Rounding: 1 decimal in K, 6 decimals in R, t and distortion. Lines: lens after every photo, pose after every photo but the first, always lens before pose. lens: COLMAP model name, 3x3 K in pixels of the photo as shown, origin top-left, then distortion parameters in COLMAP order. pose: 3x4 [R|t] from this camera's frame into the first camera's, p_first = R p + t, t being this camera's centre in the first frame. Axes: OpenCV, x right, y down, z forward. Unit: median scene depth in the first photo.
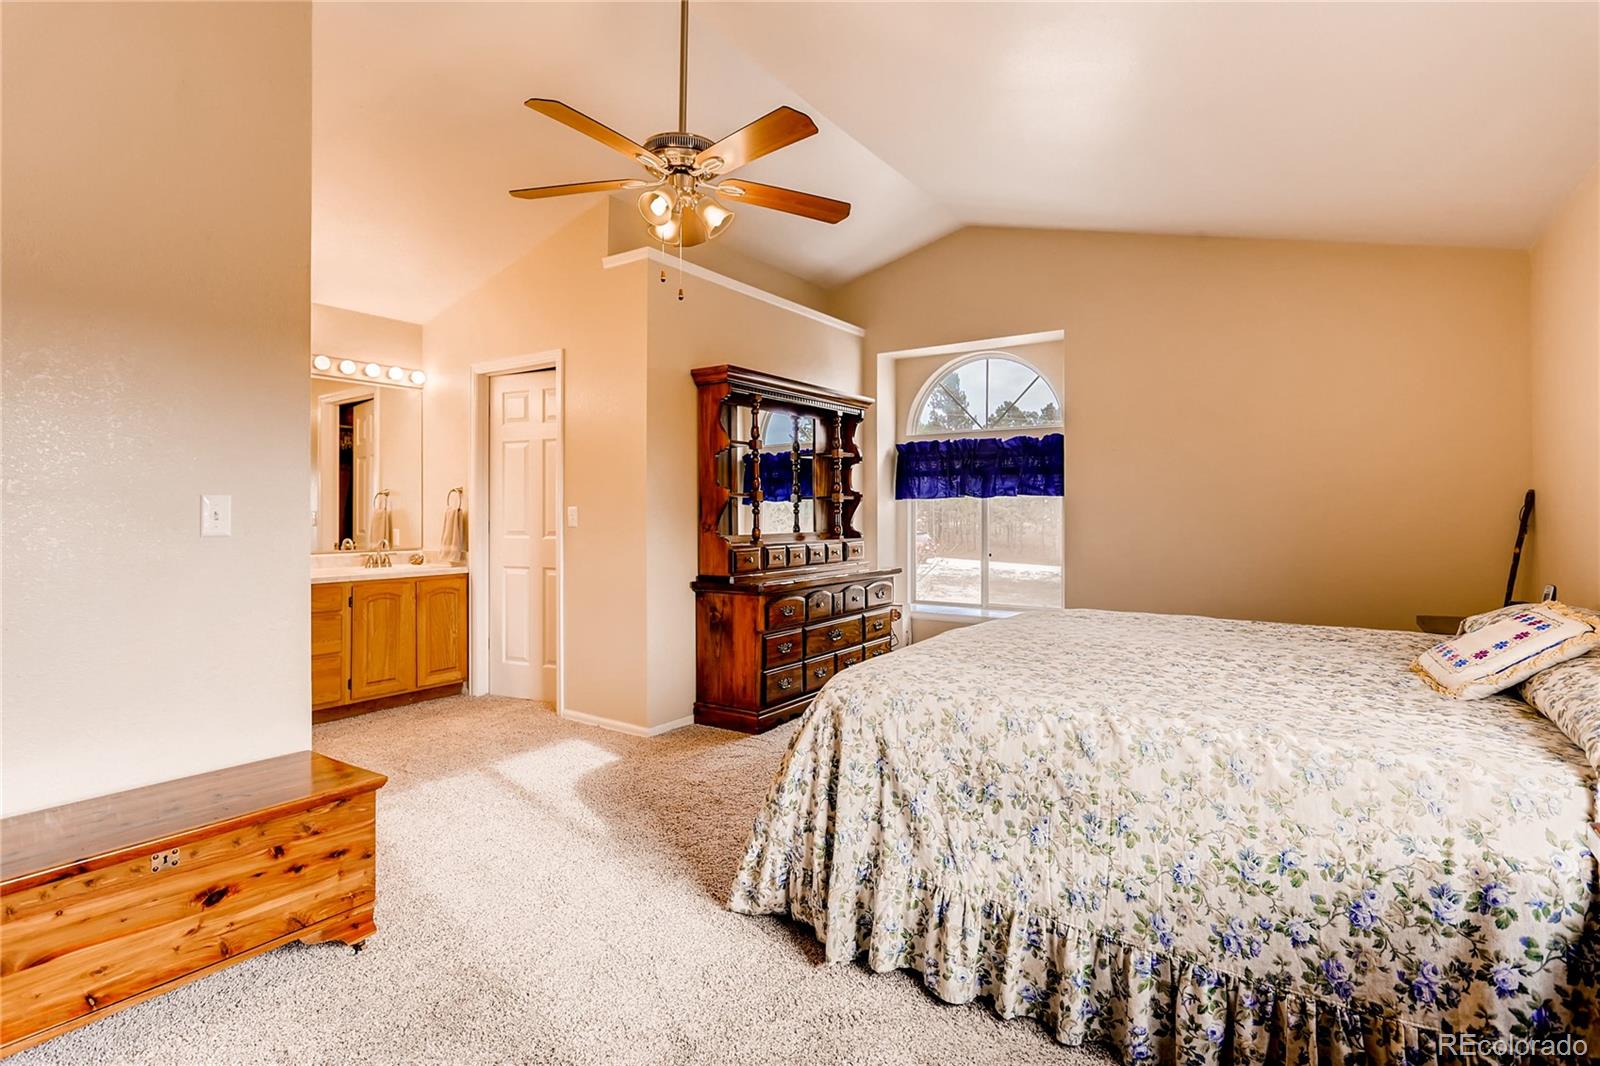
lens RADIAL K [[782.7, 0, 801.5], [0, 782.7, 497.7], [0, 0, 1]] dist [-0.002462, 0.000580]
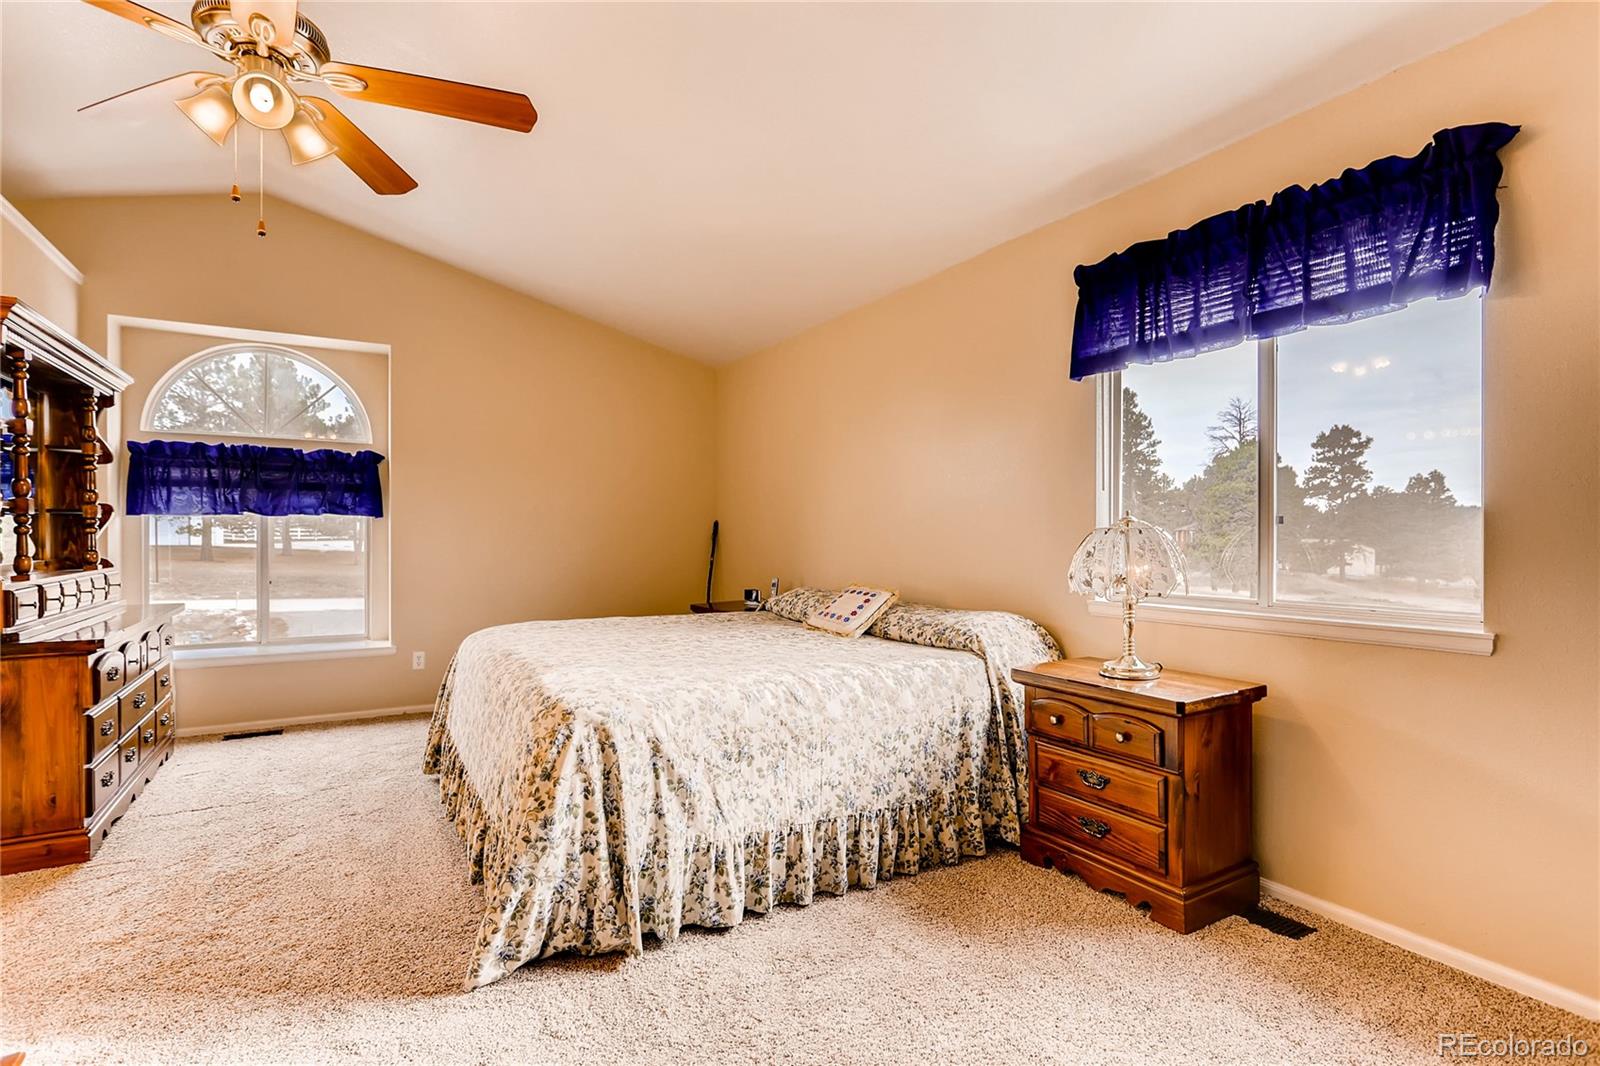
lens RADIAL K [[770.1, 0, 788.2], [0, 770.1, 524.9], [0, 0, 1]] dist [-0.006853, -0.000113]
pose [[0.435682, 0.013894, 0.899993, -0.842007], [-0.020710, 0.999771, -0.005409, 0.008746], [-0.899862, -0.016282, 0.435870, 0.375142]]
